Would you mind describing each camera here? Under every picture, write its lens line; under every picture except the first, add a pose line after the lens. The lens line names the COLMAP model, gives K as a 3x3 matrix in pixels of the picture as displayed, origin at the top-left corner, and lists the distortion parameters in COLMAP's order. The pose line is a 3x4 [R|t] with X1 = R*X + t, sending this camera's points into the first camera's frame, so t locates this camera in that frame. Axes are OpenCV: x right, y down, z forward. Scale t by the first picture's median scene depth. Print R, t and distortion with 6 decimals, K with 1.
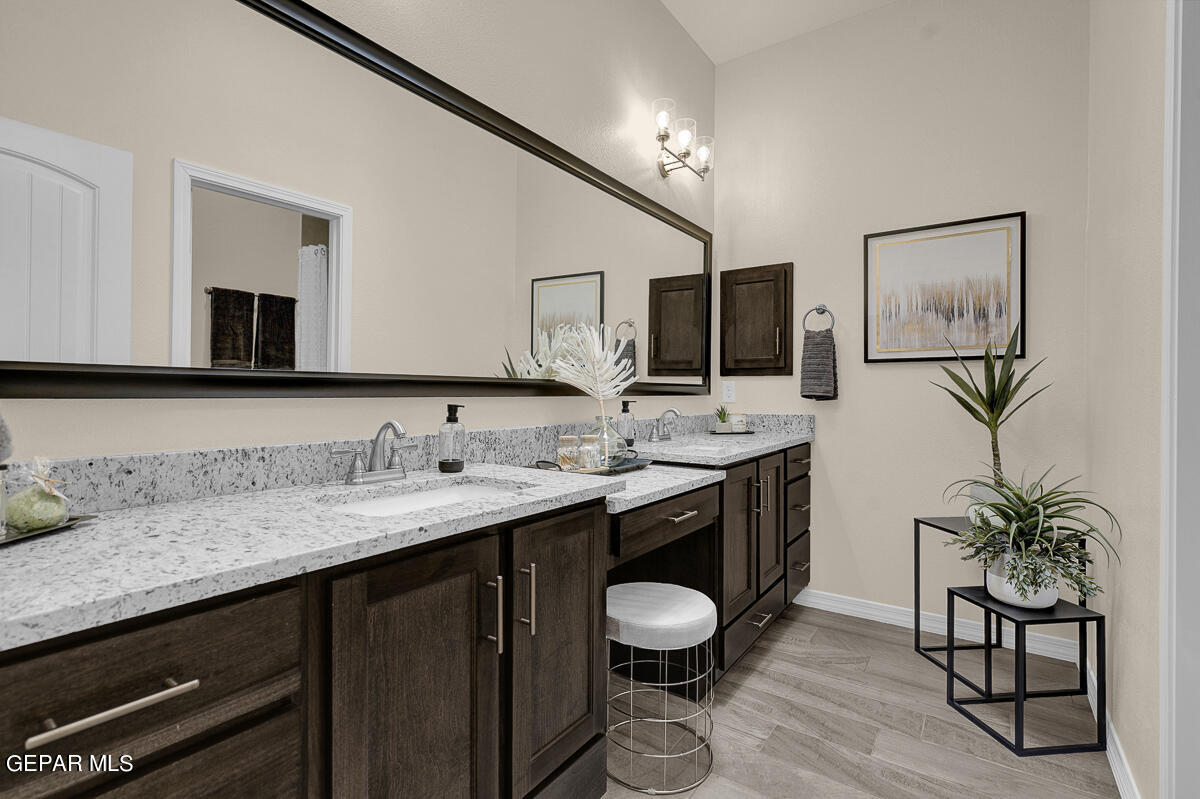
lens RADIAL K [[568.8, 0, 599.8], [0, 568.8, 391.1], [0, 0, 1]] dist [-0.000447, 0.000330]
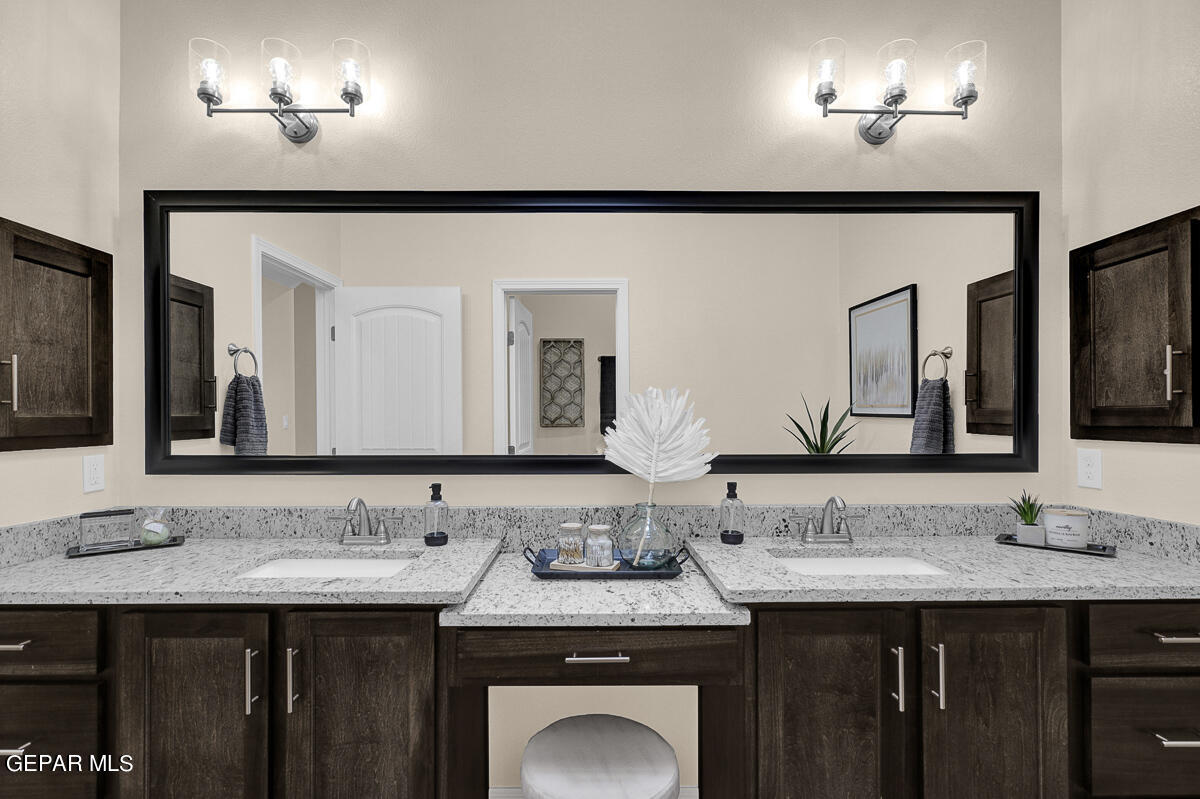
lens RADIAL K [[554.5, 0, 599.4], [0, 554.5, 419.8], [0, 0, 1]] dist [-0.002727, 0.000451]
pose [[0.575053, -0.004182, -0.818106, 0.804721], [0.006231, 0.999980, -0.000732, -0.098073], [0.818093, -0.004677, 0.575067, 0.636954]]
